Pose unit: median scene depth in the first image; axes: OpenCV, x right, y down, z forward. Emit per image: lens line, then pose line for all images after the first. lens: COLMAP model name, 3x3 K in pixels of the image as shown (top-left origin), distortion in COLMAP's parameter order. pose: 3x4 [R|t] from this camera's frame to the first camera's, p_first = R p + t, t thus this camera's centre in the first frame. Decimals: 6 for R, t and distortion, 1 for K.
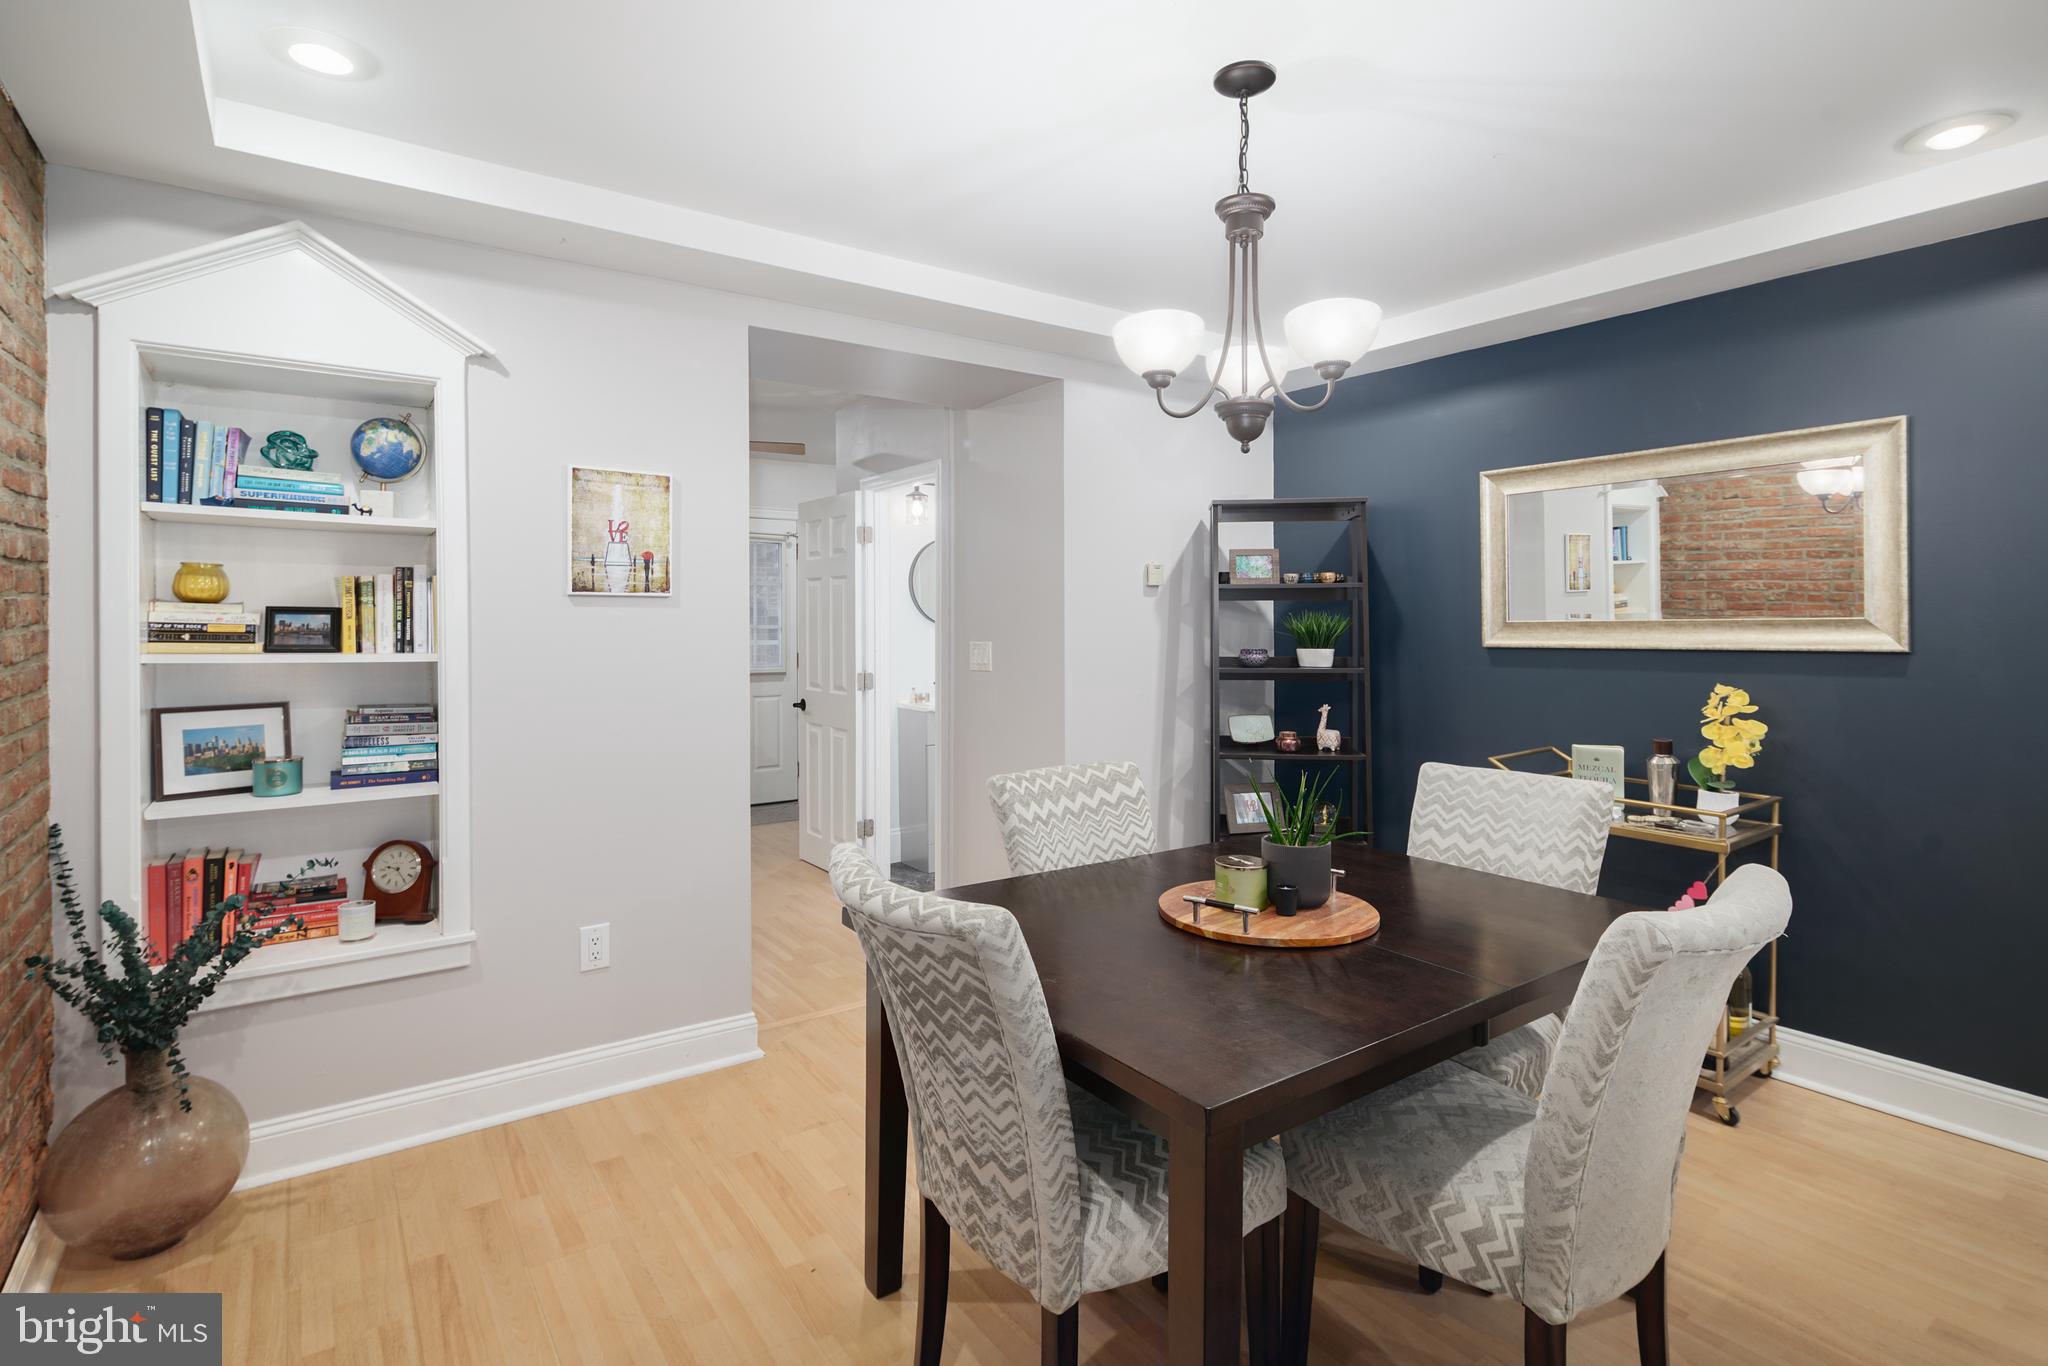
lens RADIAL K [[1014.3, 0, 1035.6], [0, 1014.3, 630.9], [0, 0, 1]] dist [0.007719, -0.004944]
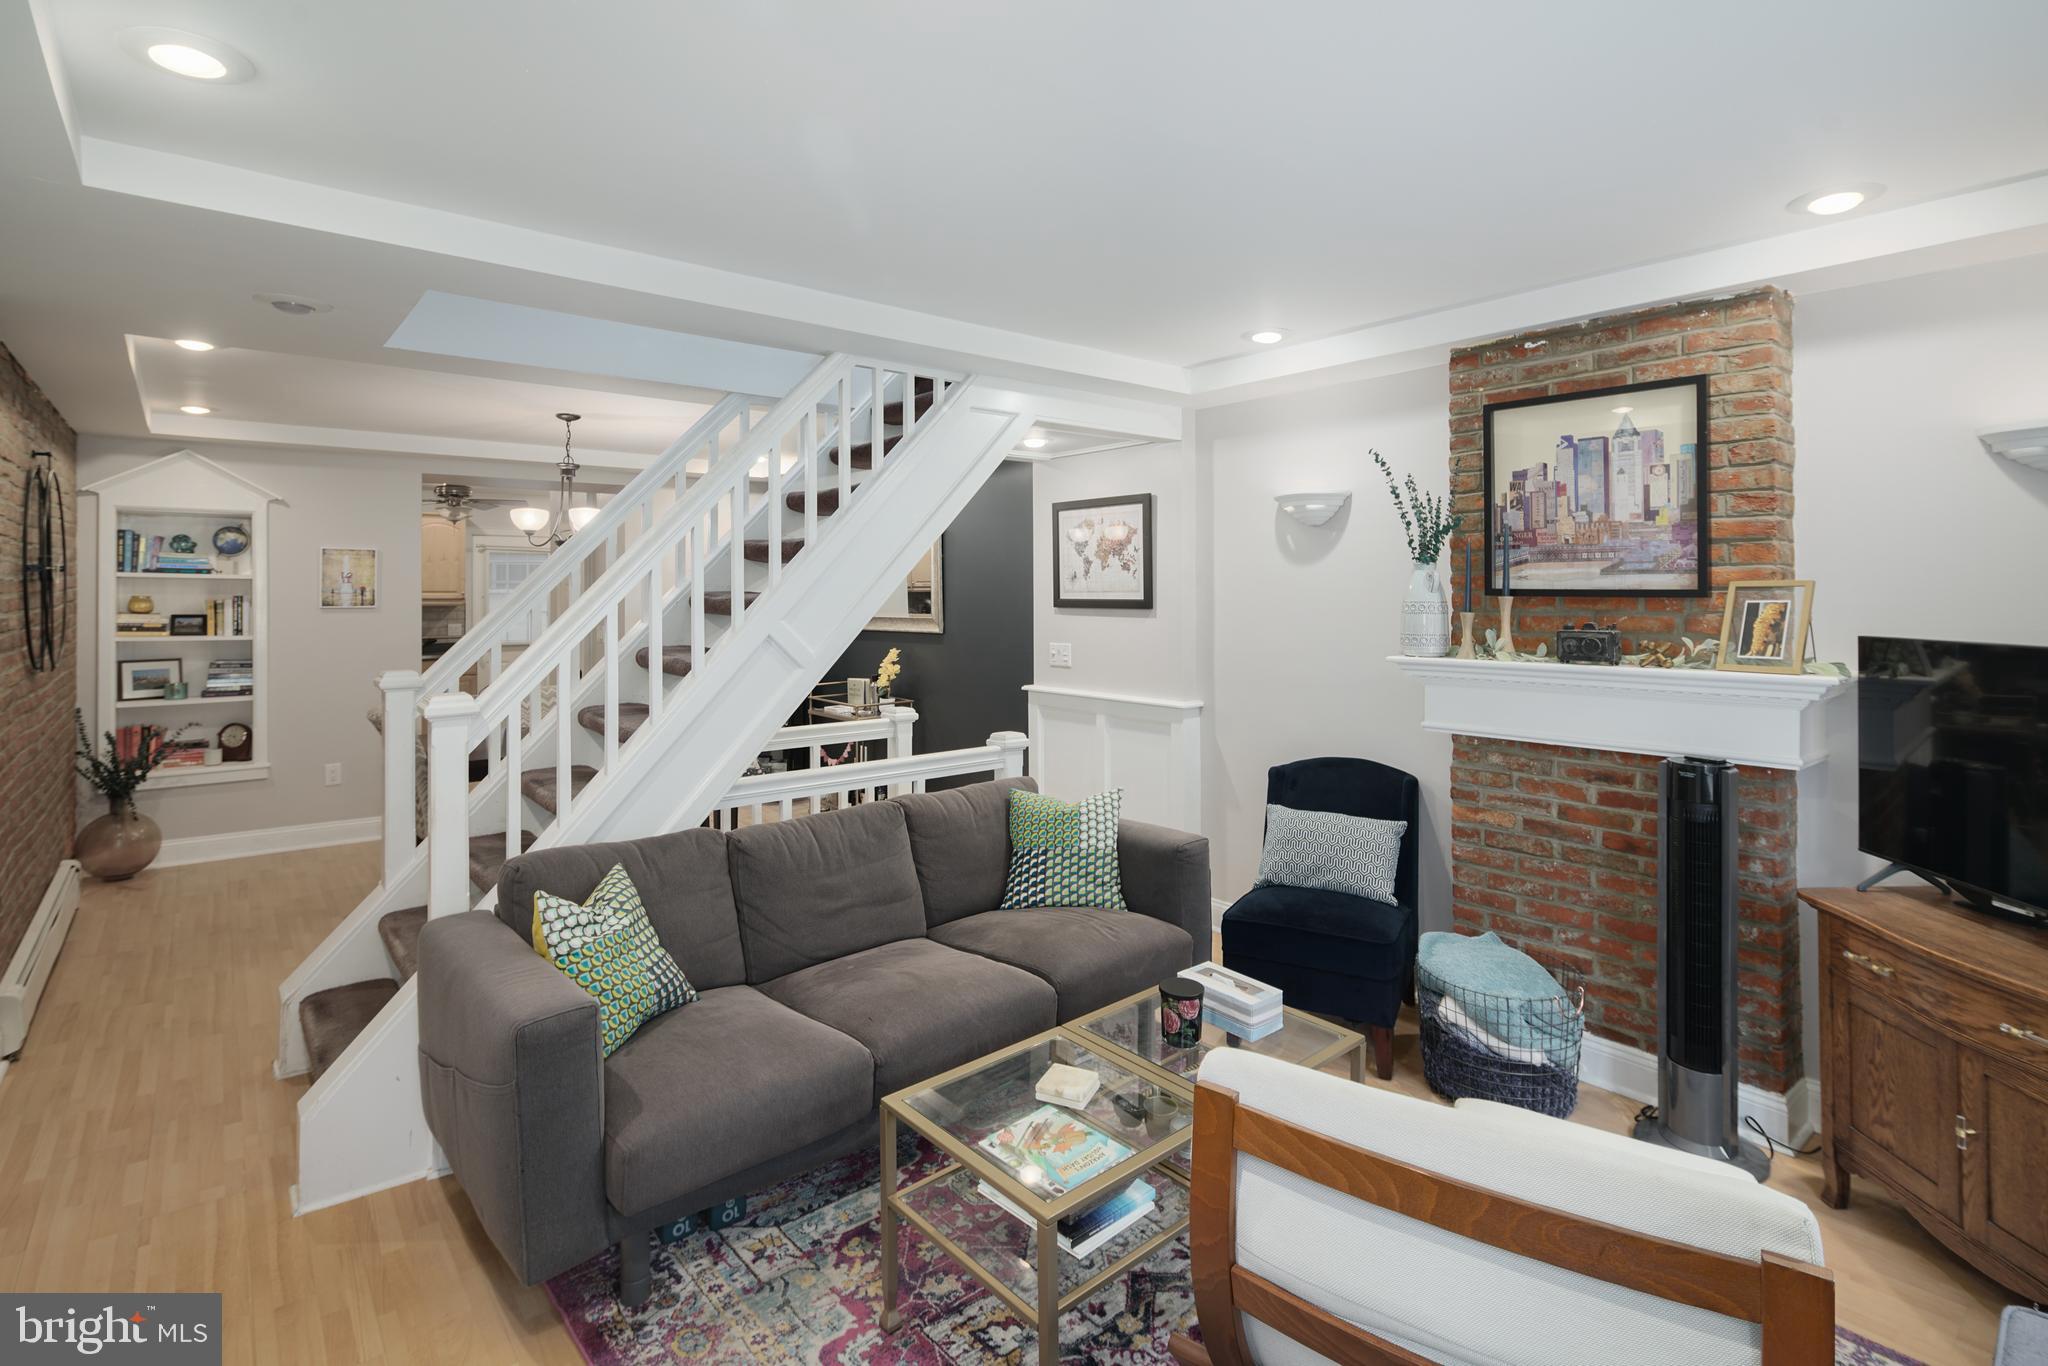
lens RADIAL K [[1014.3, 0, 1040.0], [0, 1014.3, 593.4], [0, 0, 1]] dist [0.007719, -0.004944]
pose [[0.998838, -0.000880, 0.048178, 1.015884], [0.001397, 0.999942, -0.010711, -0.044238], [-0.048166, 0.010766, 0.998781, -1.291209]]
